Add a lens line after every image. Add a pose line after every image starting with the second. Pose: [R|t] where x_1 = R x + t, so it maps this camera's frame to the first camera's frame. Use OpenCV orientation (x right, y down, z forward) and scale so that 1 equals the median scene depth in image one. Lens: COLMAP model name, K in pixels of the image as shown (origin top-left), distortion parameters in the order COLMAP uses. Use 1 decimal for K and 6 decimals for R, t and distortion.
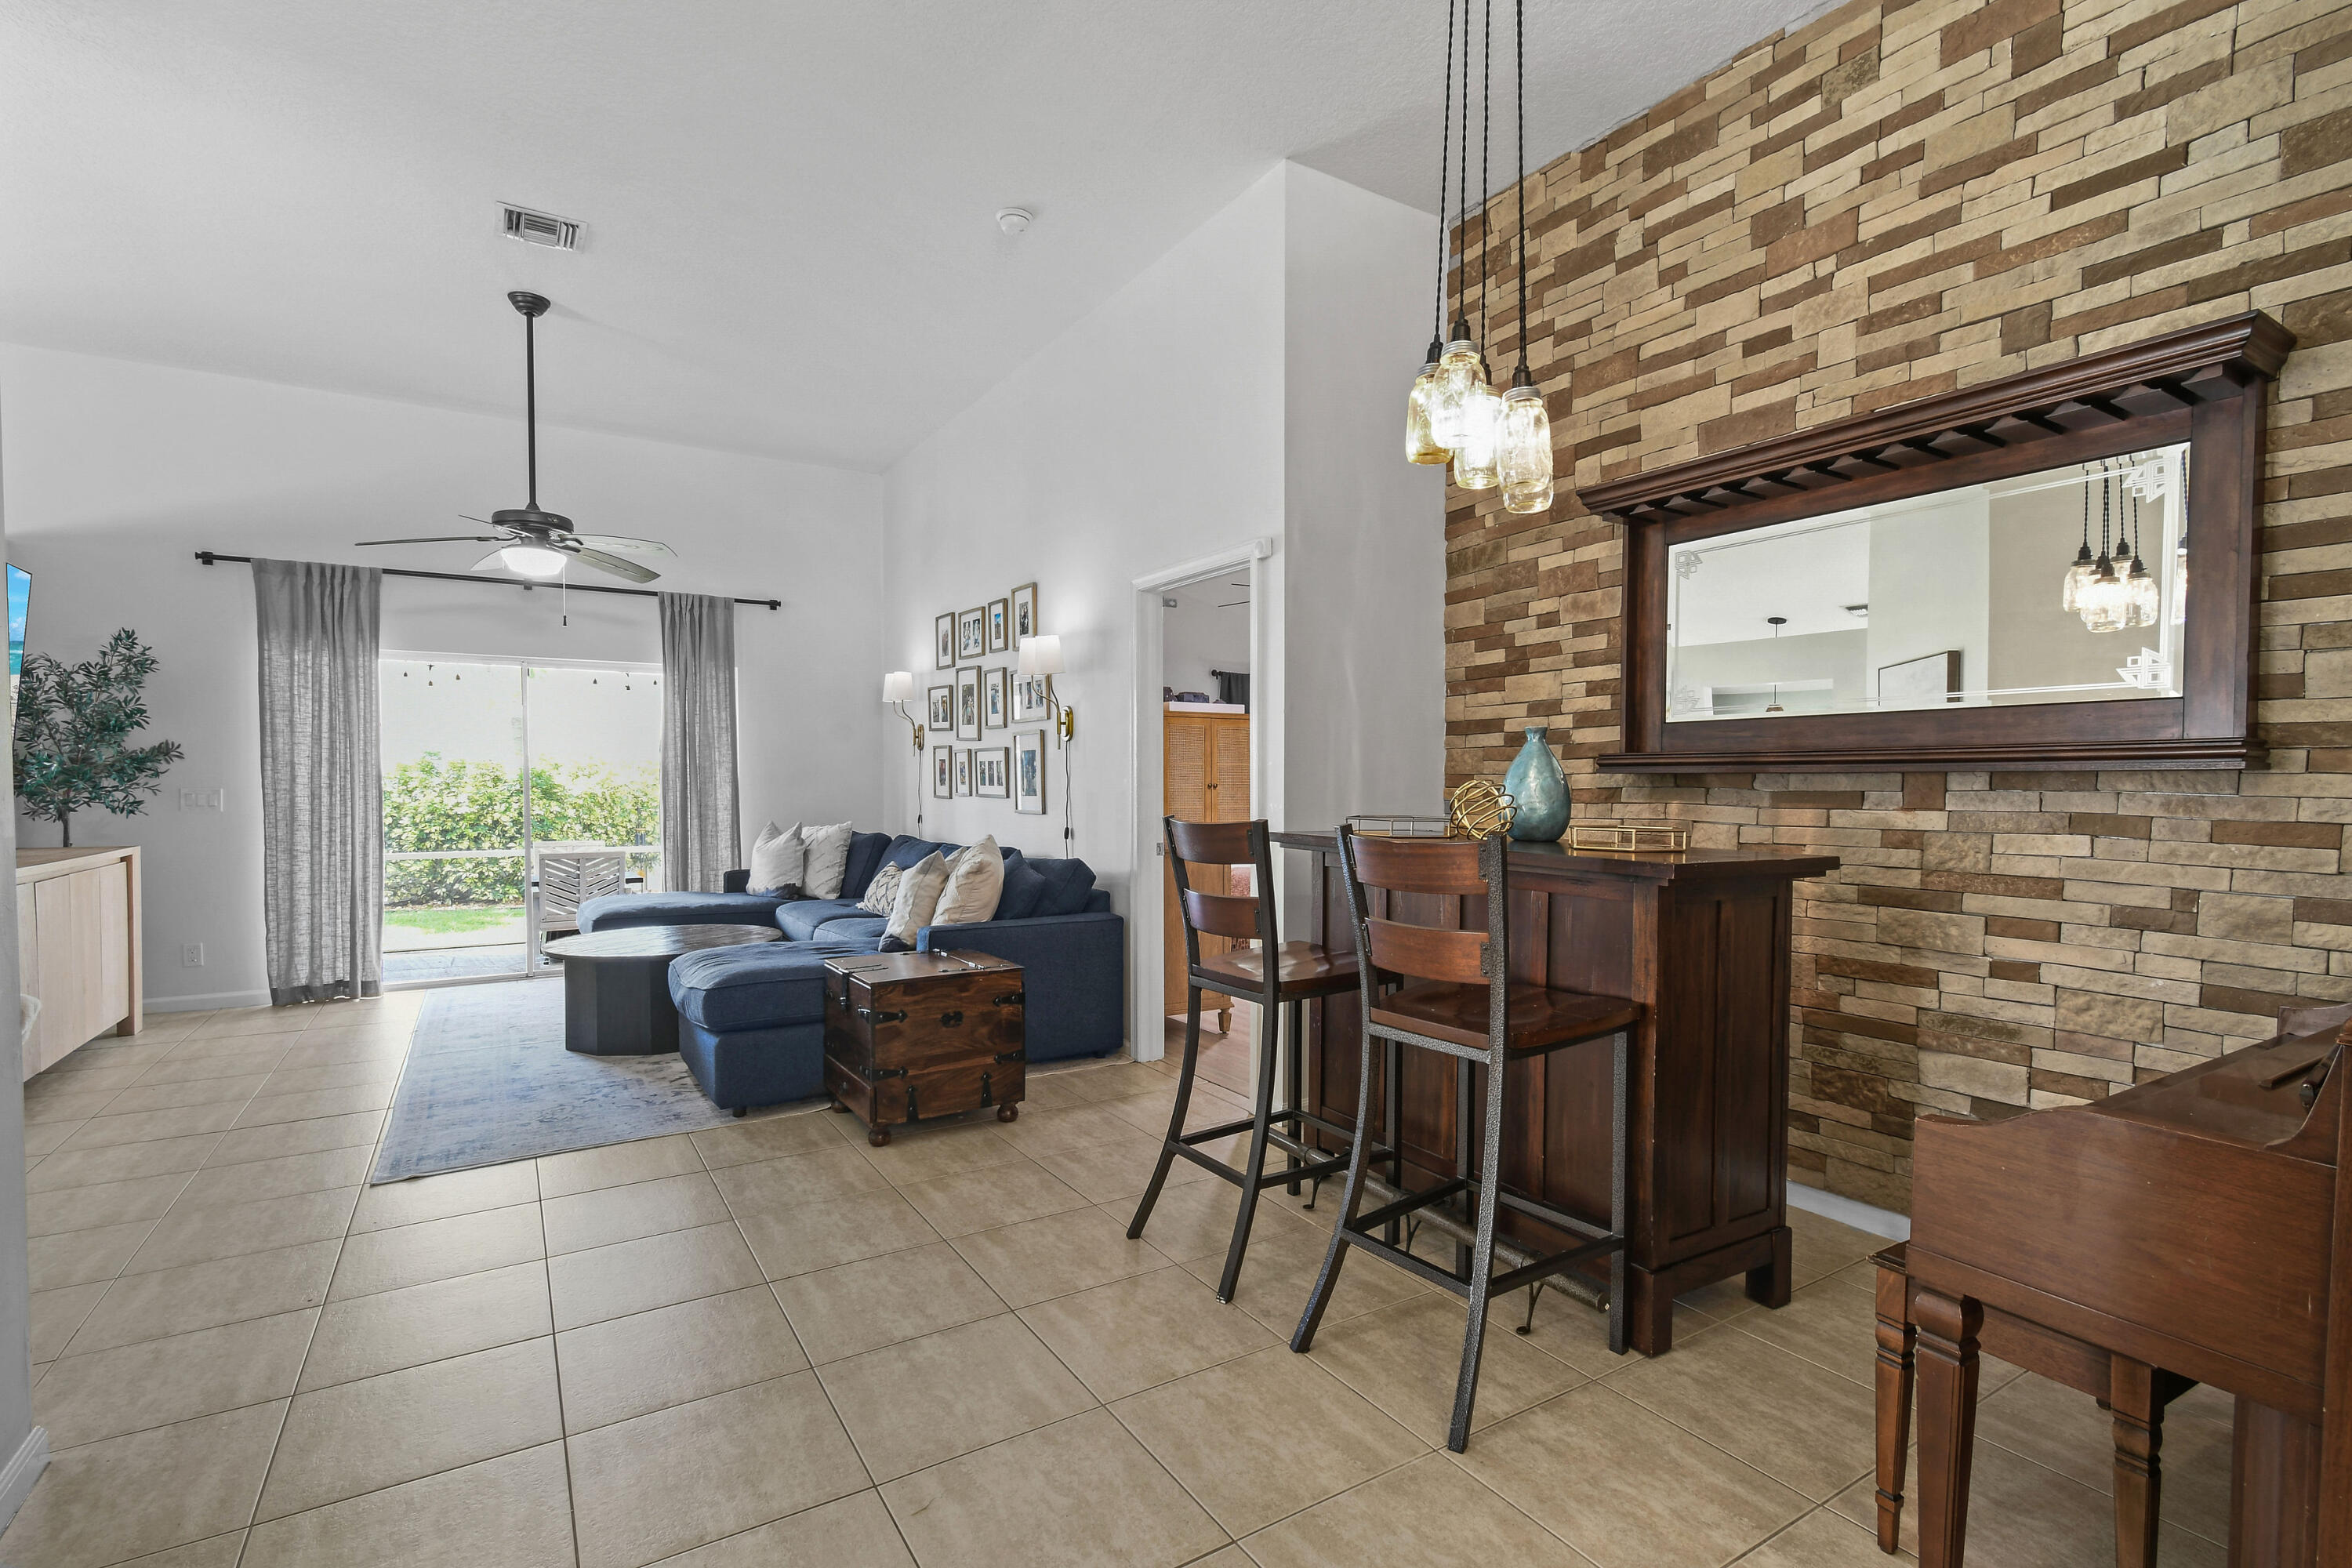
lens RADIAL K [[1086.0, 0, 1181.6], [0, 1086.0, 812.4], [0, 0, 1]] dist [0.007492, -0.000756]
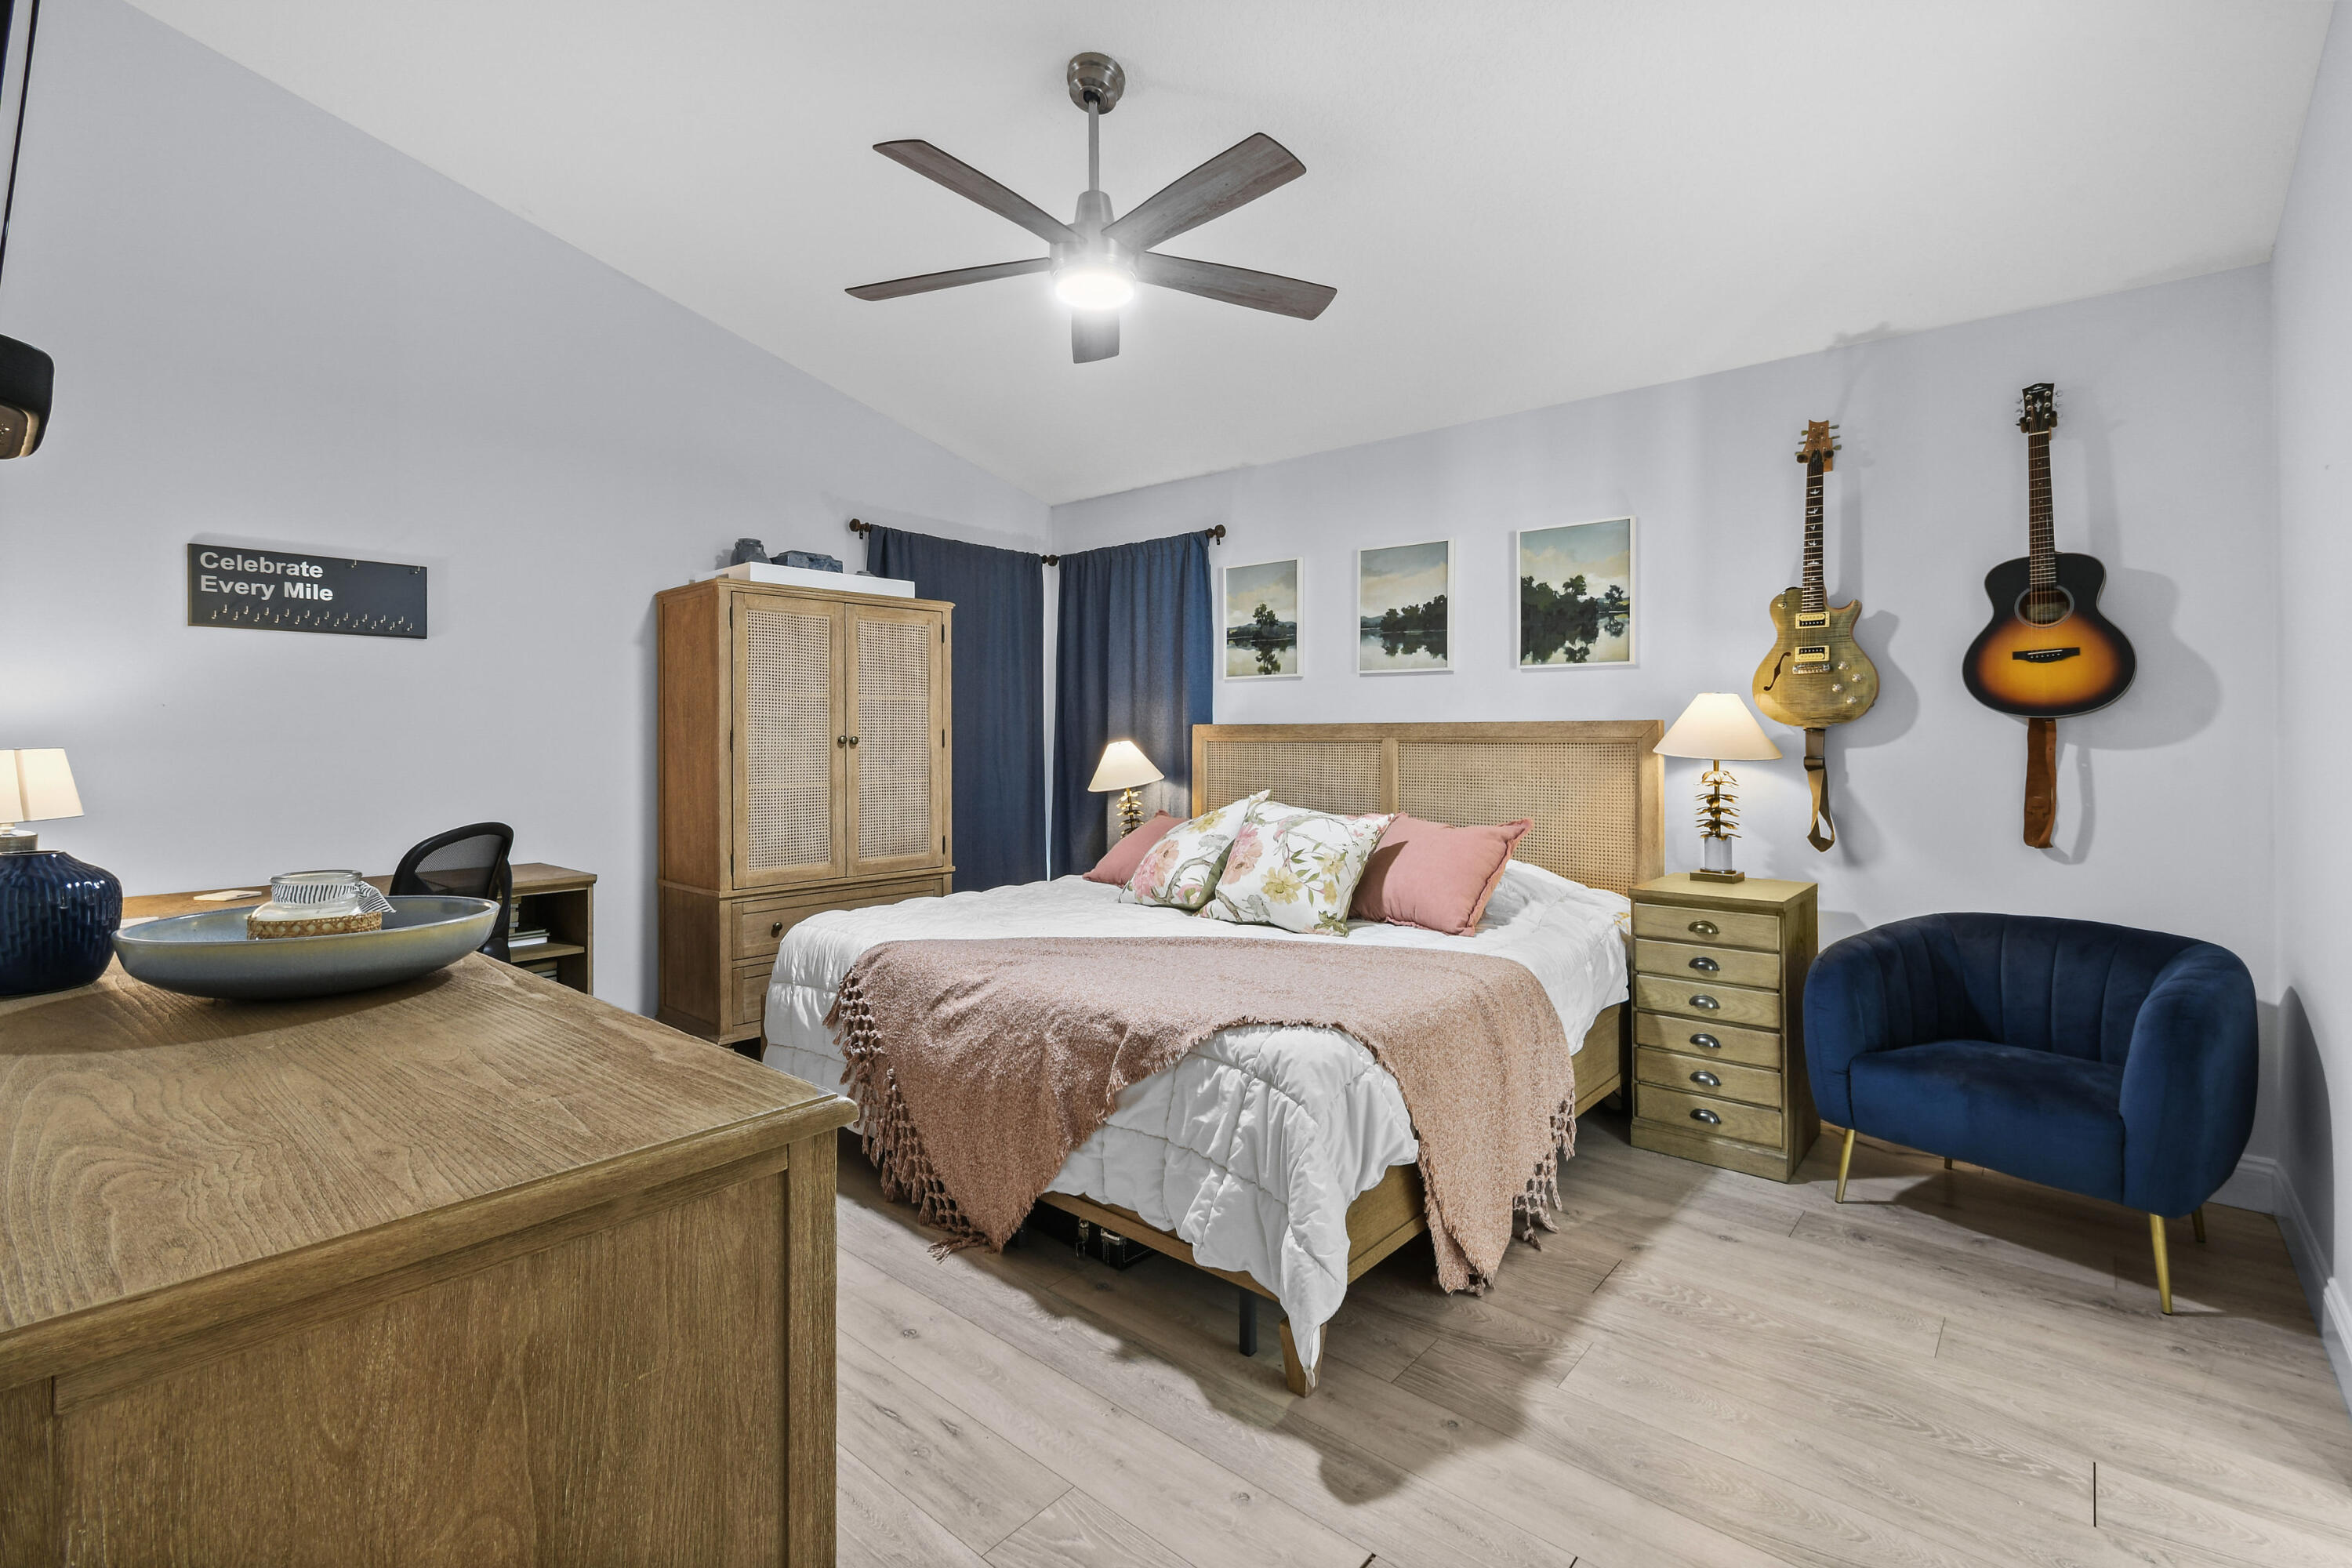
lens RADIAL K [[1062.7, 0, 1174.8], [0, 1062.7, 730.9], [0, 0, 1]] dist [0.002069, 0.000136]
pose [[0.956034, -0.001383, 0.293252, 0.054045], [0.011289, 0.999421, -0.032089, -0.022716], [-0.293038, 0.033989, 0.955496, 0.938774]]
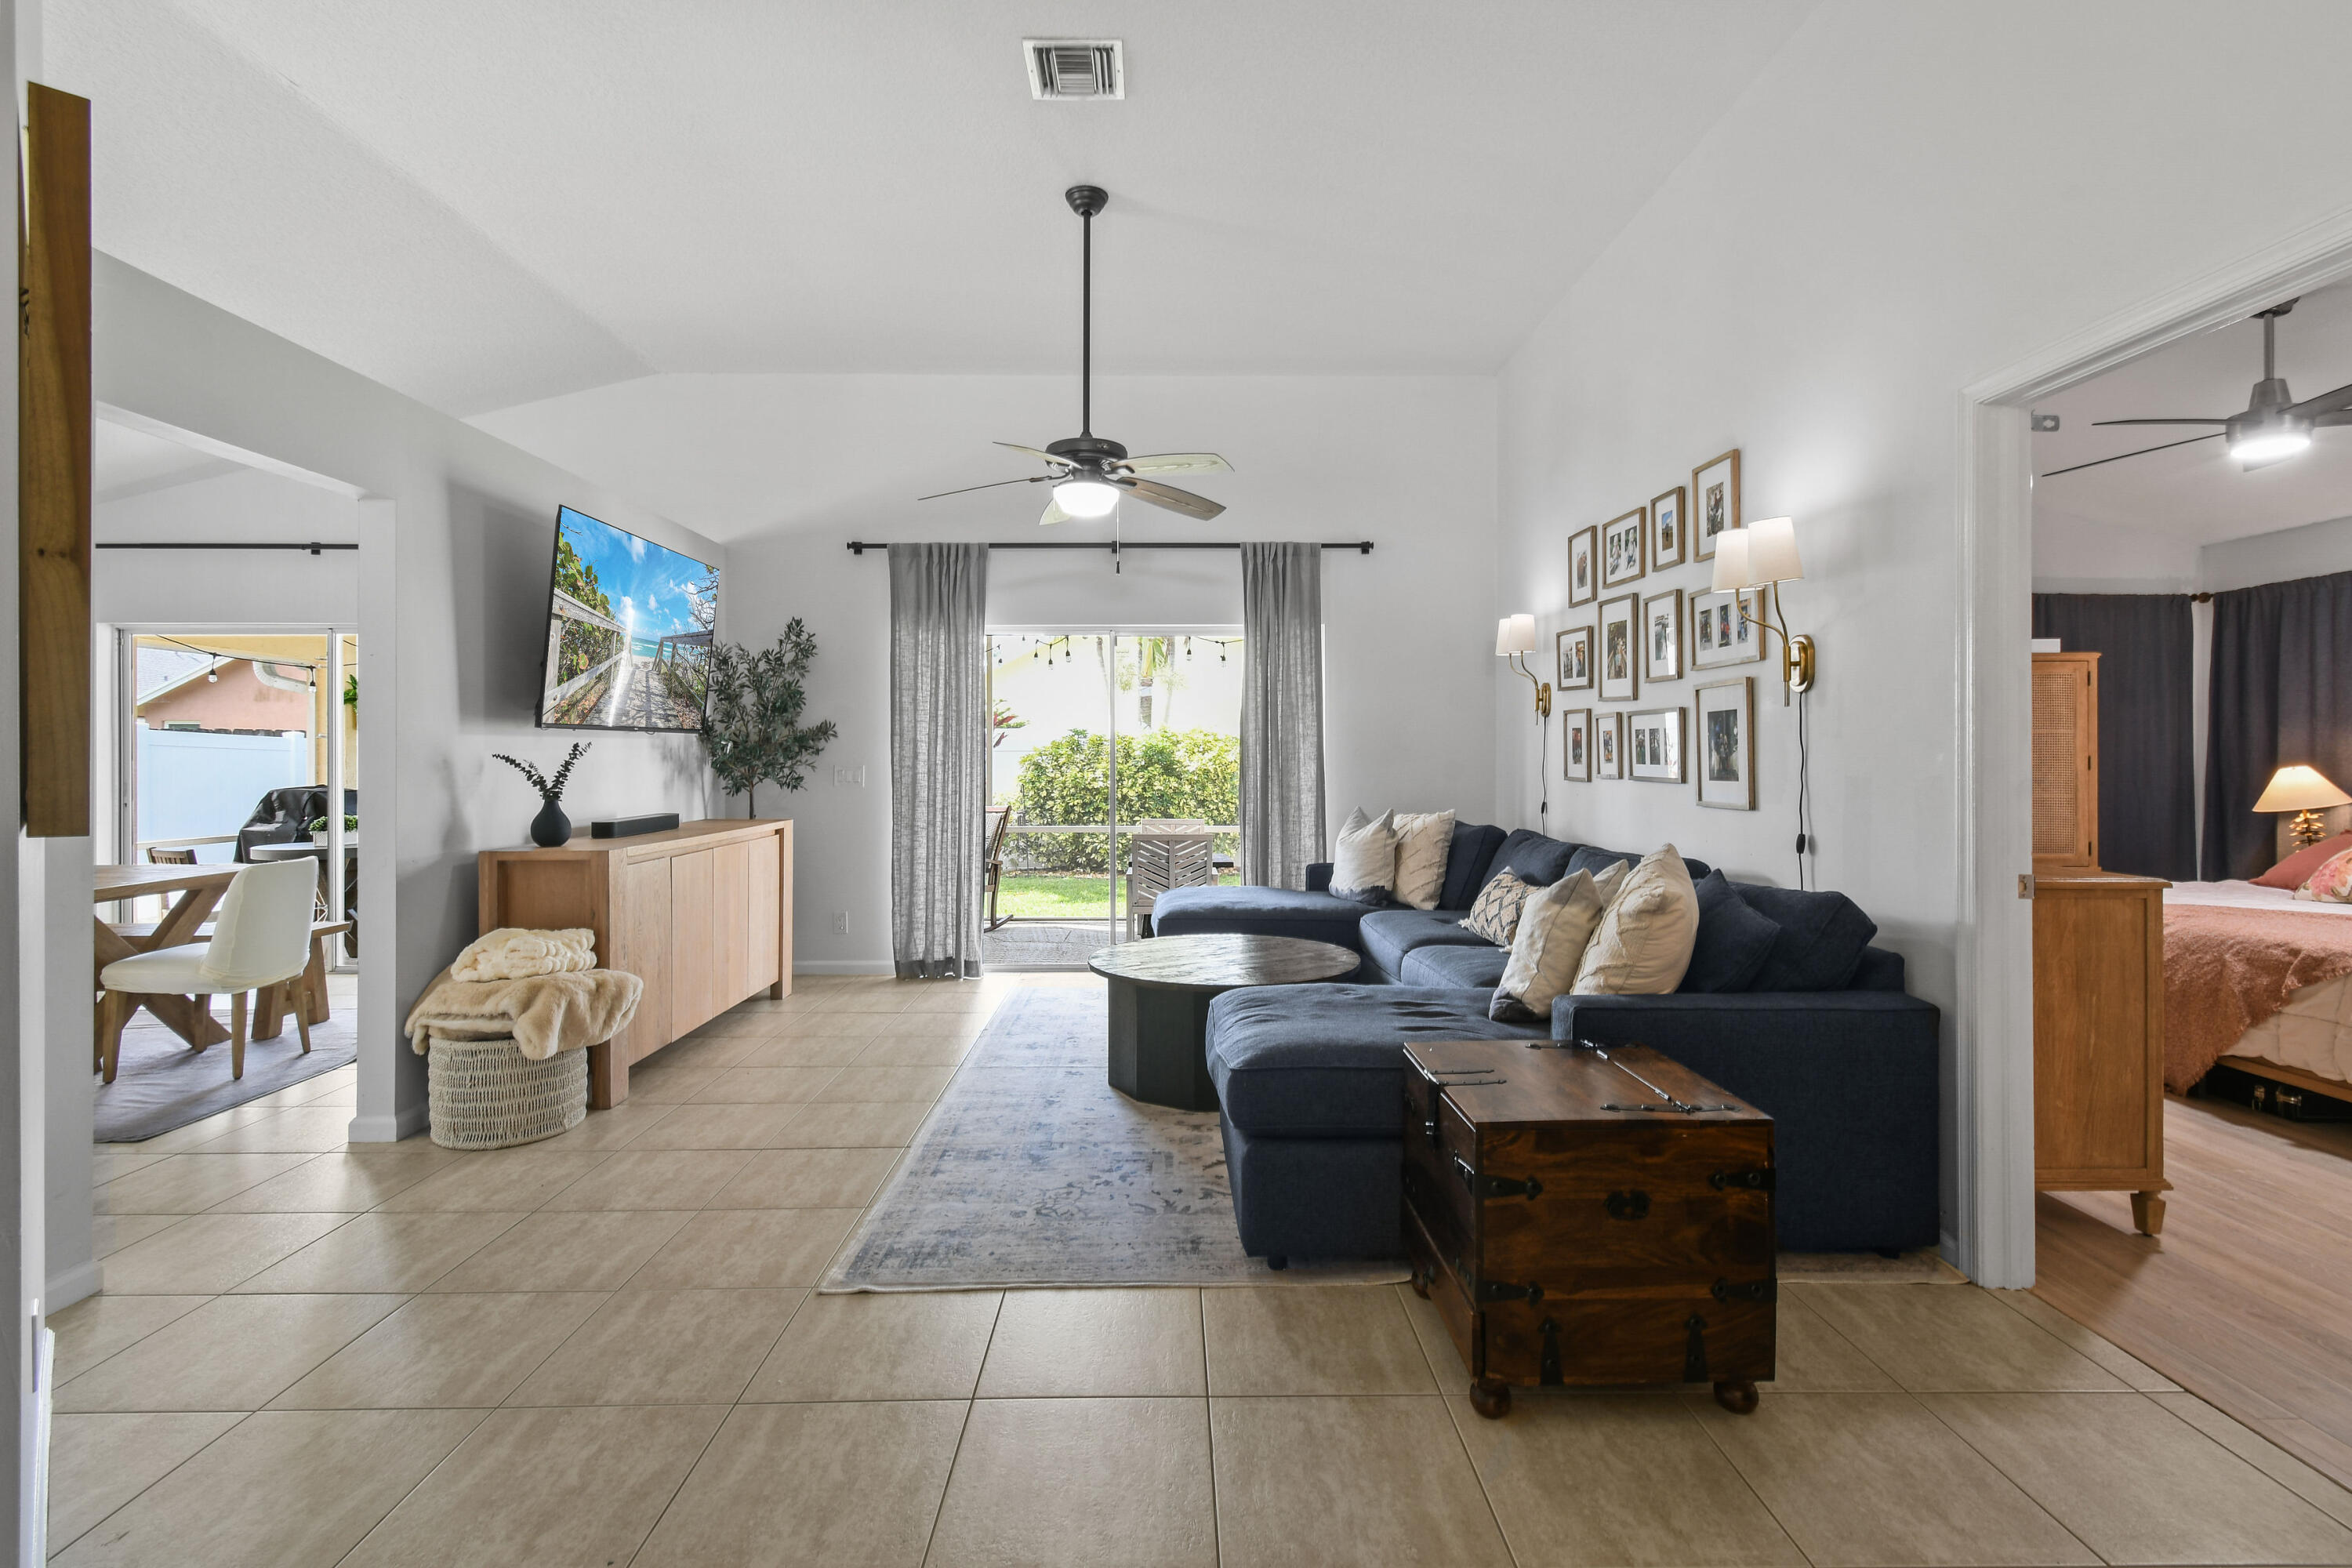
lens RADIAL K [[1085.4, 0, 1177.8], [0, 1085.4, 755.3], [0, 0, 1]] dist [0.006254, -0.000277]
pose [[0.852430, -0.001317, -0.522839, -0.096552], [-0.014538, 0.999550, -0.026221, -0.010631], [0.522639, 0.029952, 0.852028, 0.340385]]
